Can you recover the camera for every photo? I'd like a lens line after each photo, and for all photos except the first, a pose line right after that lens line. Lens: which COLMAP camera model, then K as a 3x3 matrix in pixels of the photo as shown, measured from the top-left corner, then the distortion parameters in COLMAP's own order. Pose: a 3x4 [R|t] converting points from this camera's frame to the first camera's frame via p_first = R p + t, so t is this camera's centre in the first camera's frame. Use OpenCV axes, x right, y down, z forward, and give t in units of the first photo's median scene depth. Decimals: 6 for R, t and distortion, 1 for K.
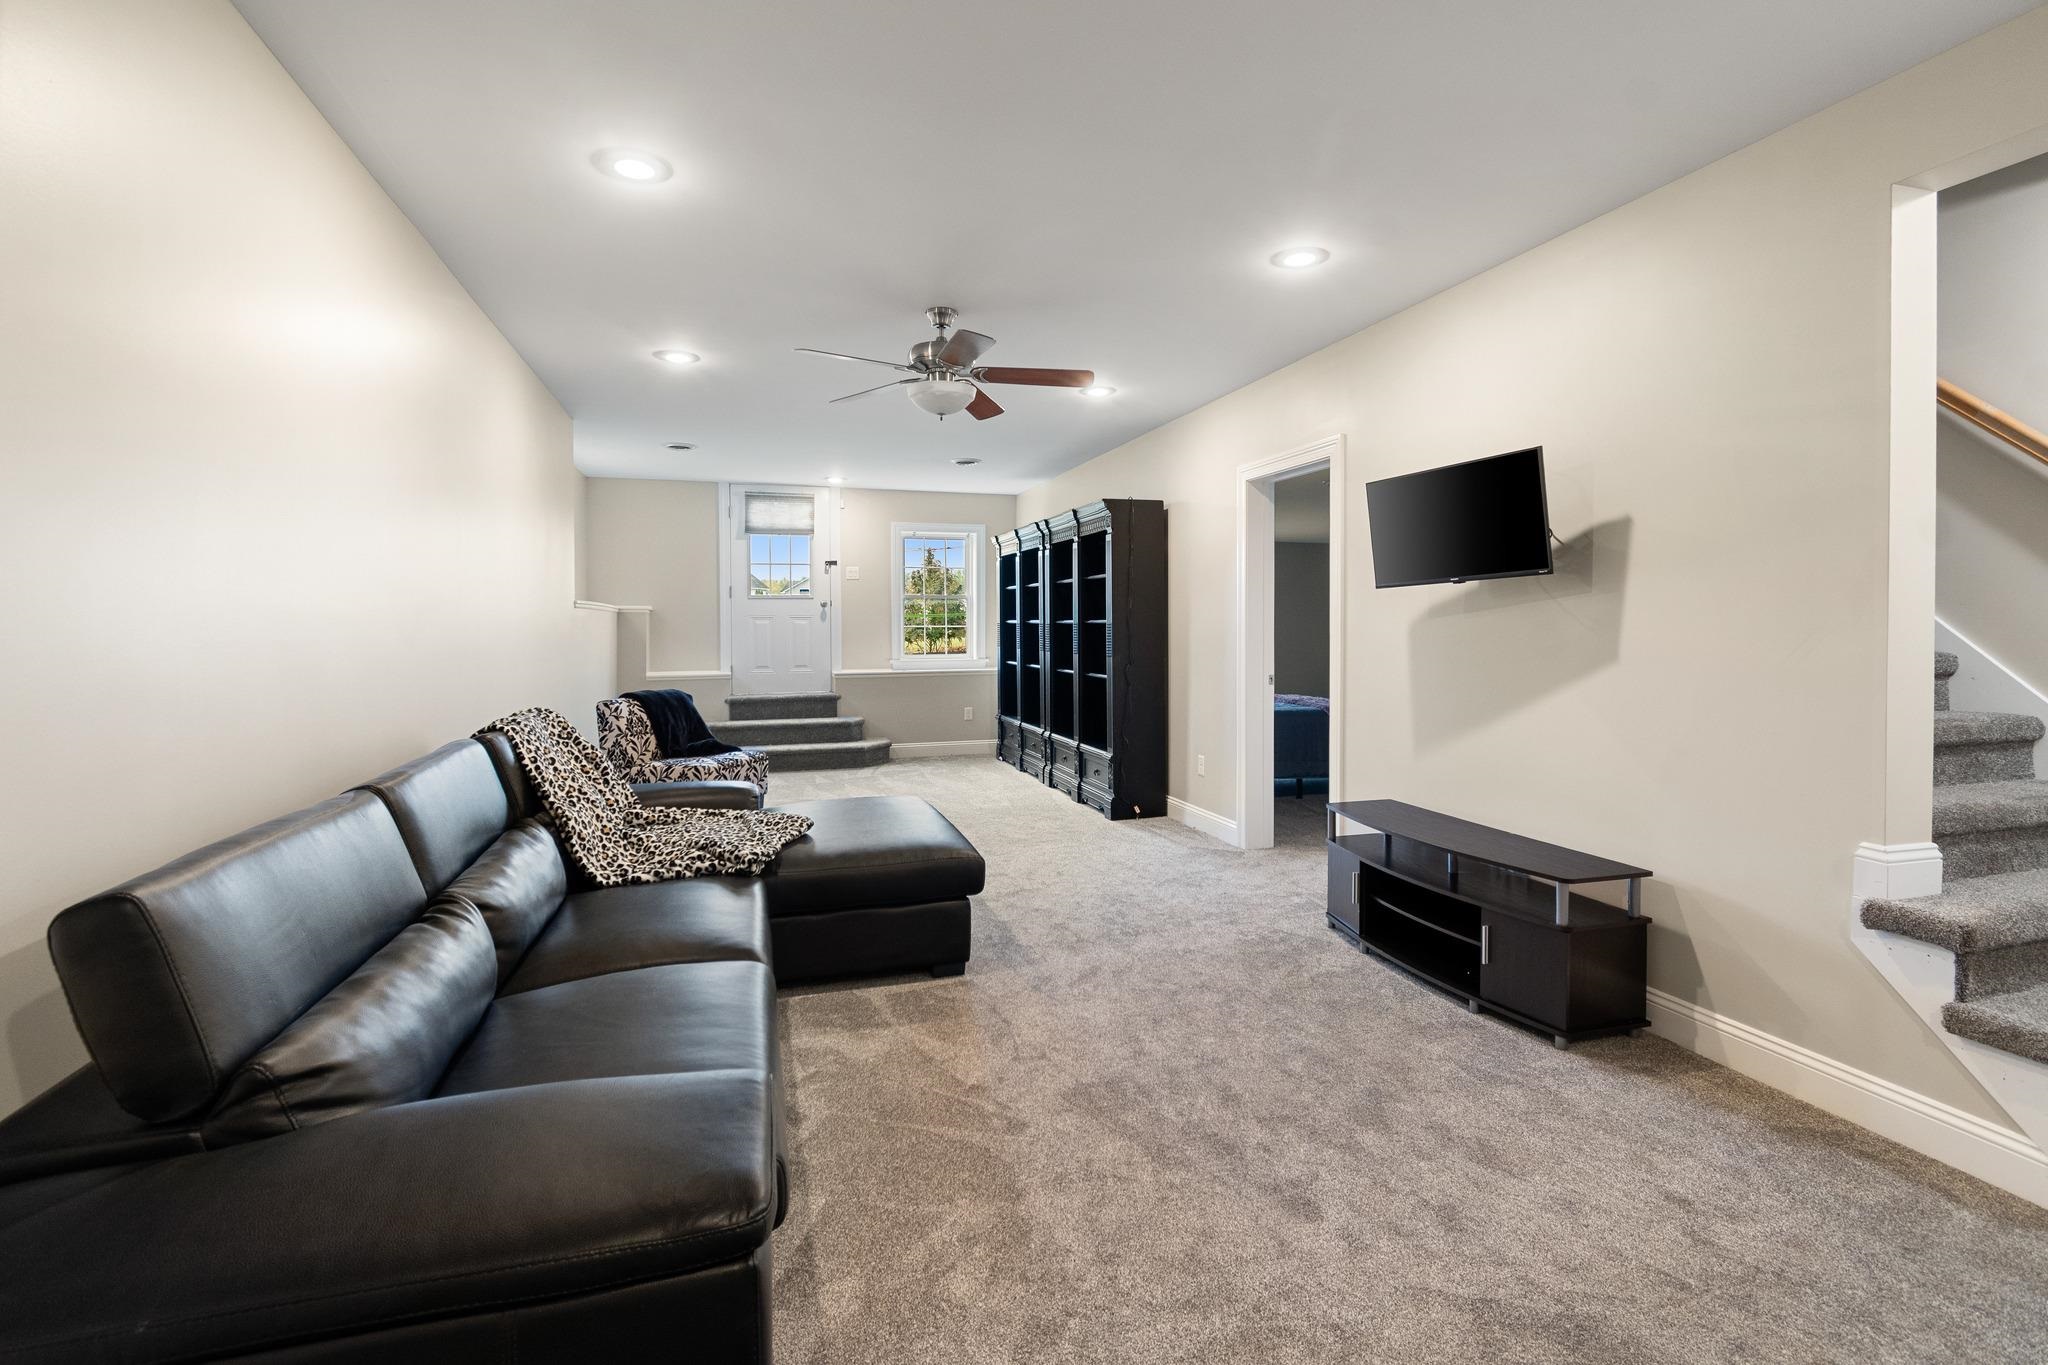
lens RADIAL K [[905.7, 0, 1011.2], [0, 905.7, 635.0], [0, 0, 1]] dist [-0.000689, -0.000119]
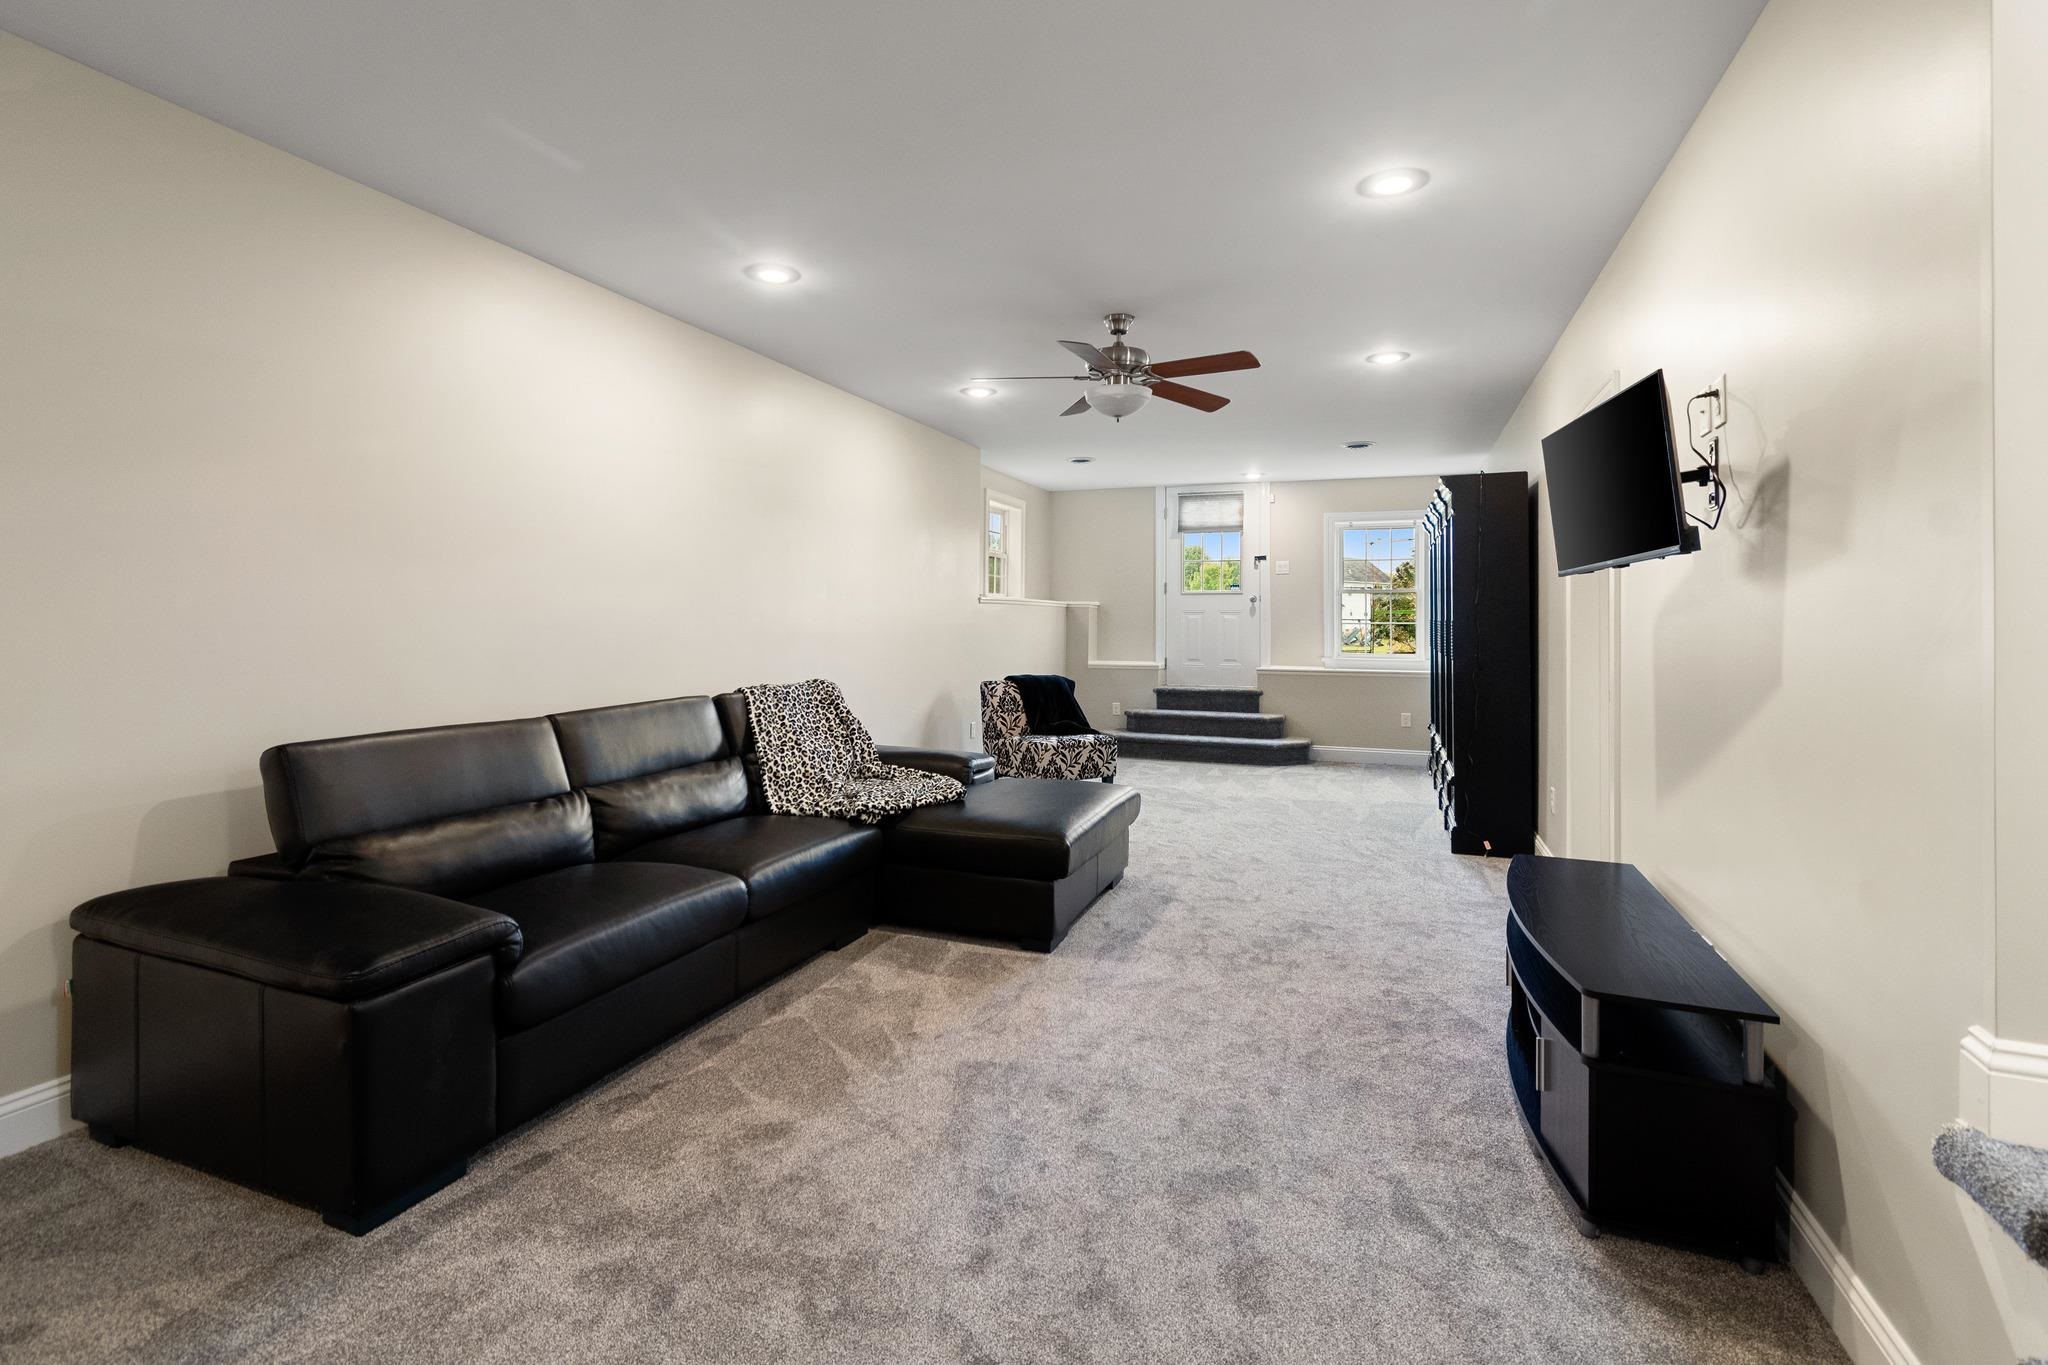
lens RADIAL K [[905.7, 0, 1024.4], [0, 905.7, 612.6], [0, 0, 1]] dist [-0.000689, -0.000119]
pose [[0.795355, 0.004481, -0.606128, 0.462900], [-0.016217, 0.999772, -0.013888, -0.003203], [0.605927, 0.020875, 0.795246, 0.117631]]
